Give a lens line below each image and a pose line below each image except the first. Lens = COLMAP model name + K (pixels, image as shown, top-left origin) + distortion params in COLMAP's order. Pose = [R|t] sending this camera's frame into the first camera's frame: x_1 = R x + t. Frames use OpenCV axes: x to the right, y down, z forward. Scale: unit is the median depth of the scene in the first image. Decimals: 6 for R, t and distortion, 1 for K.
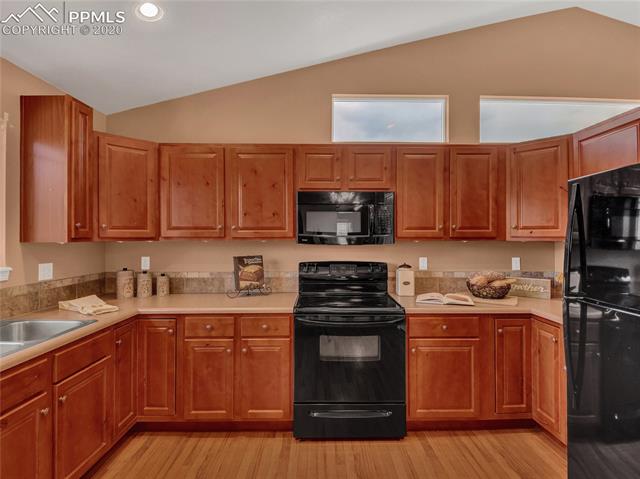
lens RADIAL K [[330.7, 0, 319.9], [0, 330.7, 238.2], [0, 0, 1]] dist [0.002425, 0.000451]
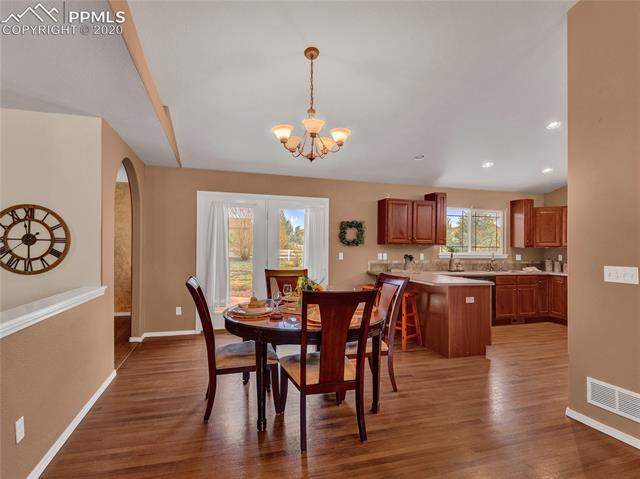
lens RADIAL K [[278.6, 0, 318.9], [0, 278.6, 241.6], [0, 0, 1]] dist [0.001513, 0.000092]
pose [[0.228047, -0.003338, -0.973644, 1.189341], [-0.000242, 0.999994, -0.003485, -0.029552], [0.973650, 0.001030, 0.228045, -1.298689]]
